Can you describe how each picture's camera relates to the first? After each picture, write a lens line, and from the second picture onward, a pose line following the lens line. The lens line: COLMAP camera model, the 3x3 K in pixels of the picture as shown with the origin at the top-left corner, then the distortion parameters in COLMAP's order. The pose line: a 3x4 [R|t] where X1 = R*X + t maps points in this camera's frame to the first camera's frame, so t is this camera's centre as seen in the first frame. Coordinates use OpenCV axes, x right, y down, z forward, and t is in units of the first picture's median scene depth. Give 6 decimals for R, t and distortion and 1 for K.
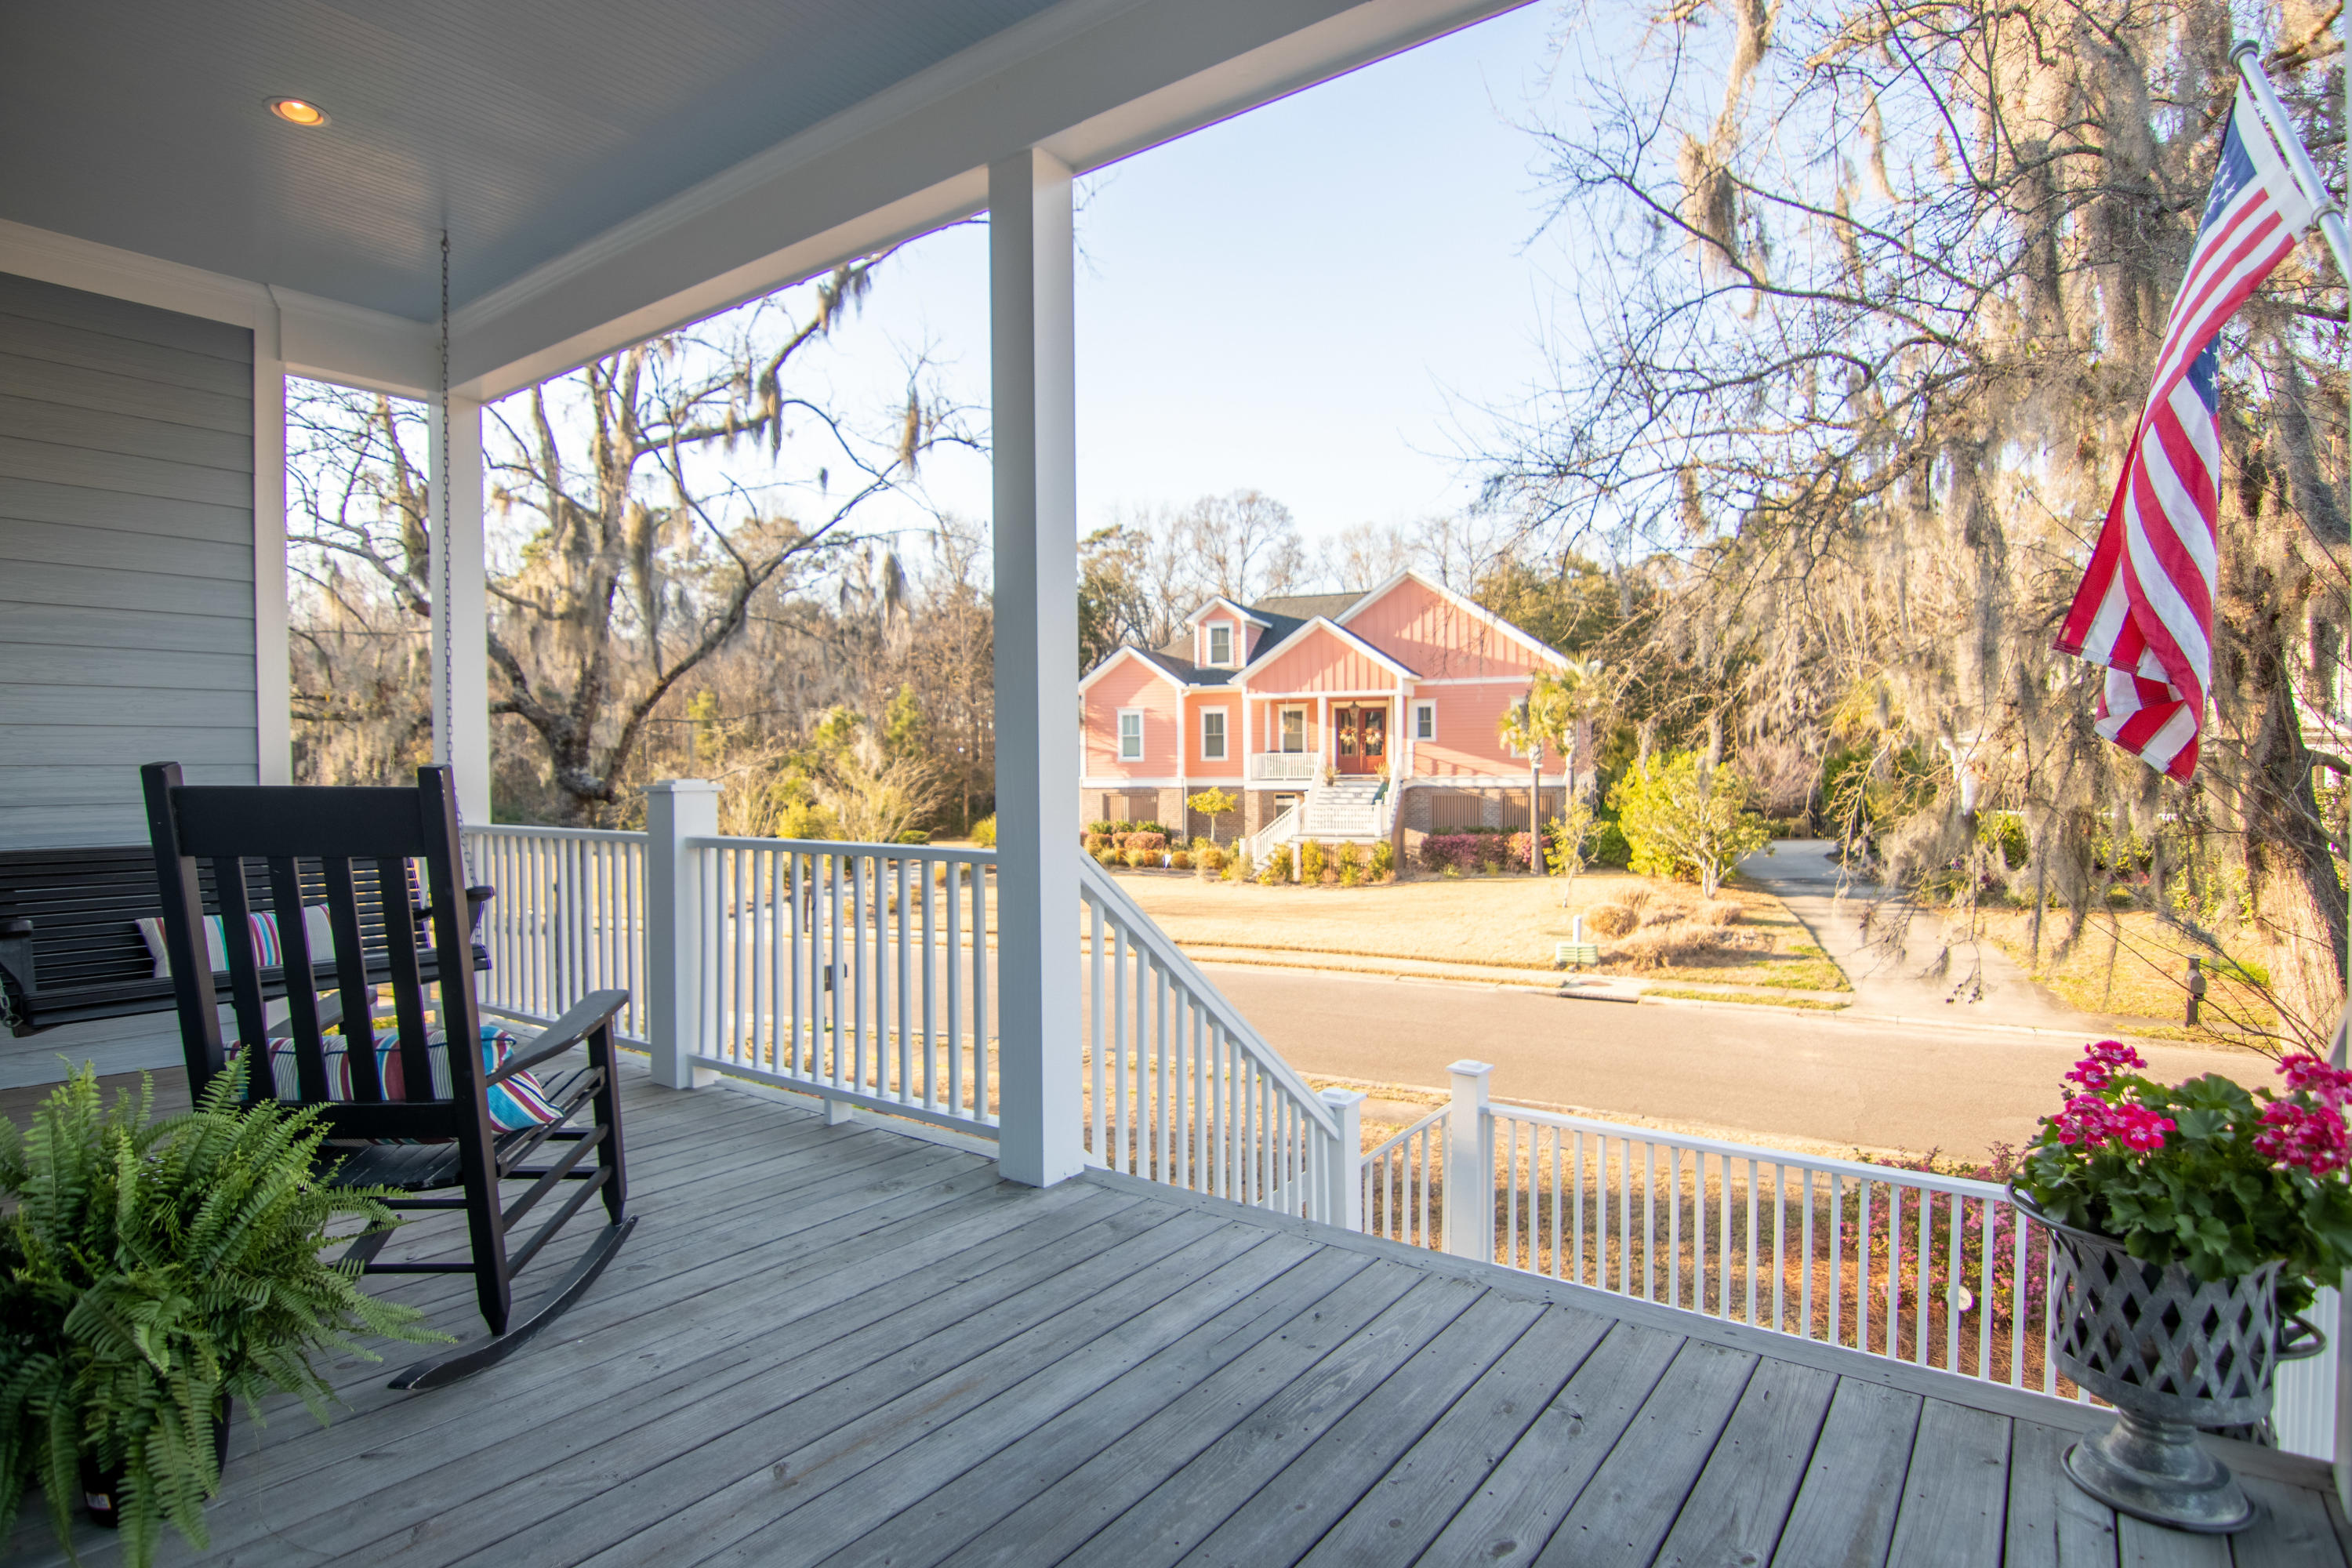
lens RADIAL K [[1214.5, 0, 1181.3], [0, 1214.5, 783.4], [0, 0, 1]] dist [0.001610, -0.010962]
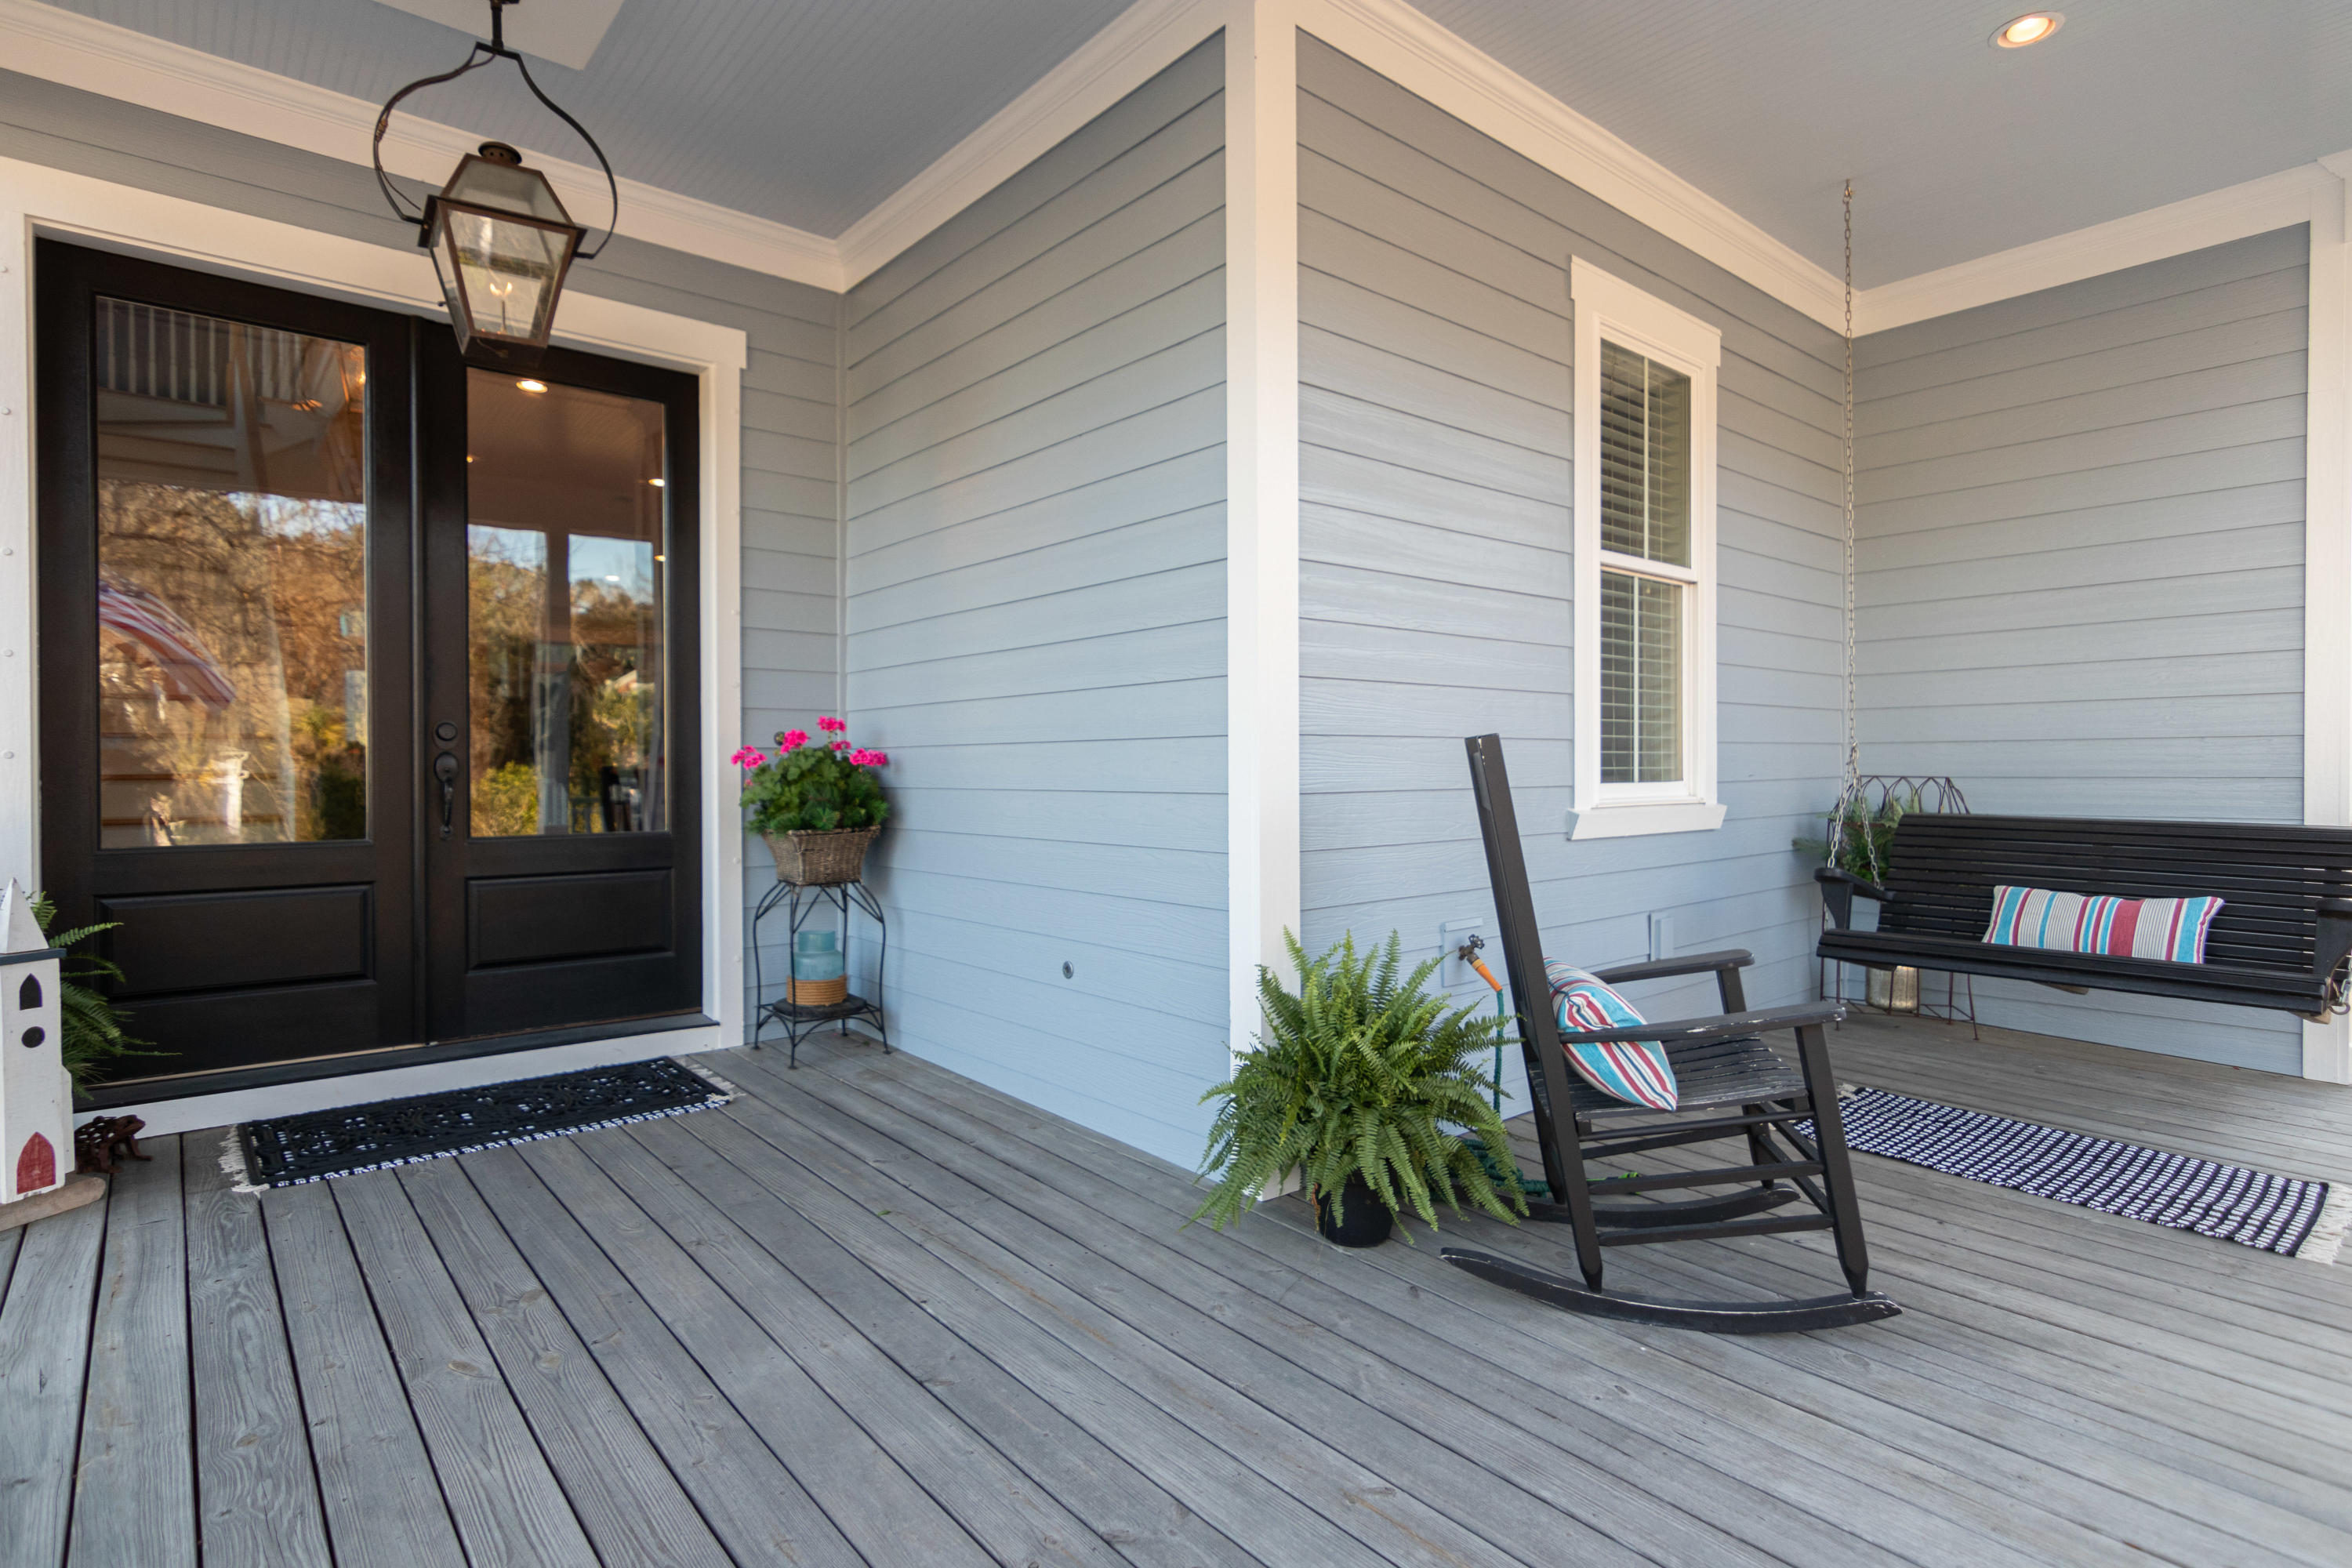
lens RADIAL K [[1214.5, 0, 1184.0], [0, 1214.5, 781.2], [0, 0, 1]] dist [0.001610, -0.010962]
pose [[-0.239199, 0.018785, -0.970789, 0.427429], [-0.009477, 0.999720, 0.021680, 0.008994], [0.970924, 0.014386, -0.238954, 0.781704]]
